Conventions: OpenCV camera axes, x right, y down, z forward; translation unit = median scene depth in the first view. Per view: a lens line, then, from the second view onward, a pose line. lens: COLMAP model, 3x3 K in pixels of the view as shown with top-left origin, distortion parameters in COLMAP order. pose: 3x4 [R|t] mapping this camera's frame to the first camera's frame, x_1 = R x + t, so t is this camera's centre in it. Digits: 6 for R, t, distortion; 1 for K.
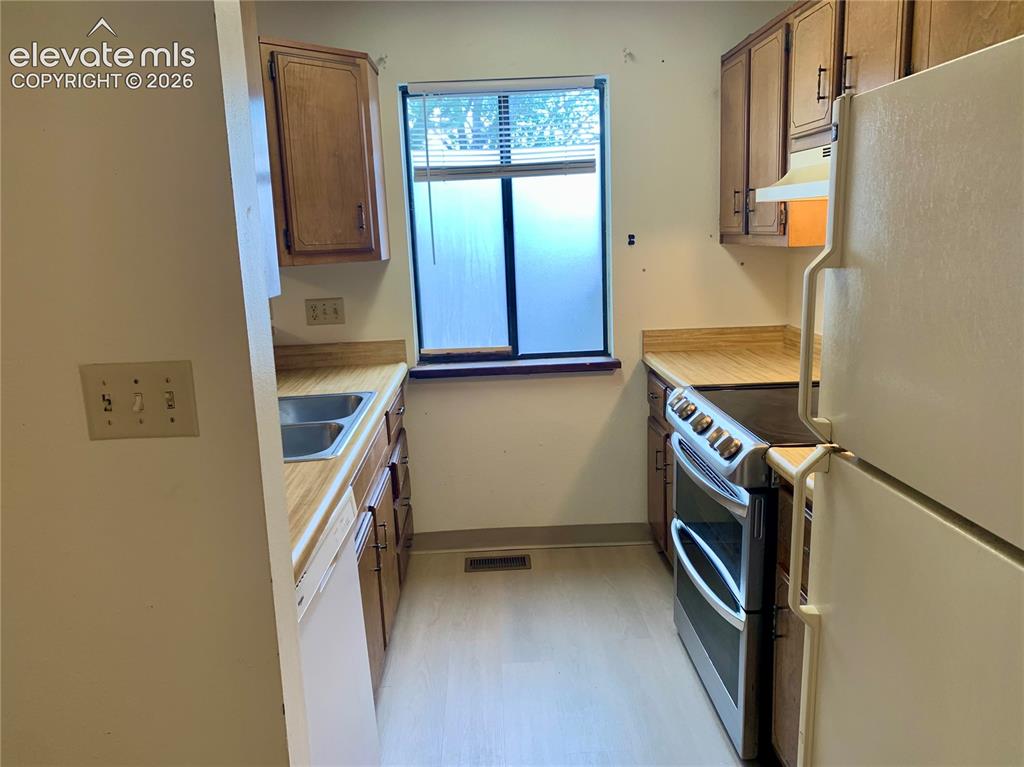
lens RADIAL K [[792.1, 0, 512.0], [0, 792.1, 383.5], [0, 0, 1]] dist [0.061215, -0.084417]
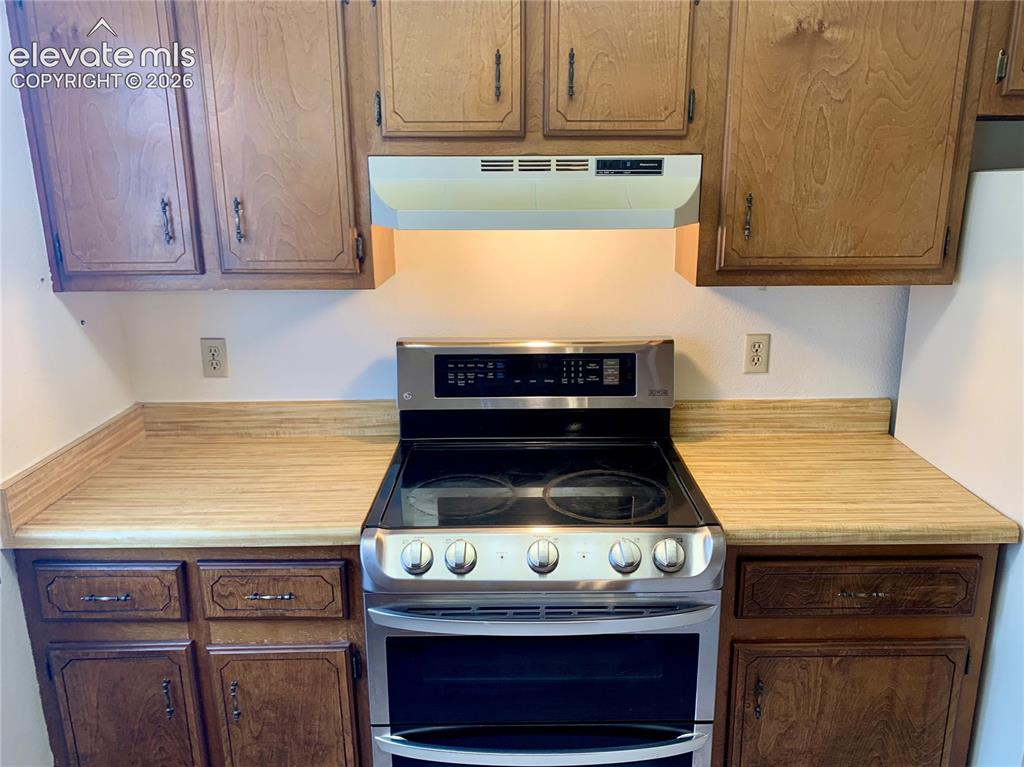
lens RADIAL K [[792.1, 0, 512.0], [0, 792.1, 383.5], [0, 0, 1]] dist [0.061215, -0.084417]
pose [[0.027977, -0.226006, 0.973724, -0.274386], [0.191855, 0.957209, 0.216661, -0.171680], [-0.981024, 0.180752, 0.070140, 0.658531]]
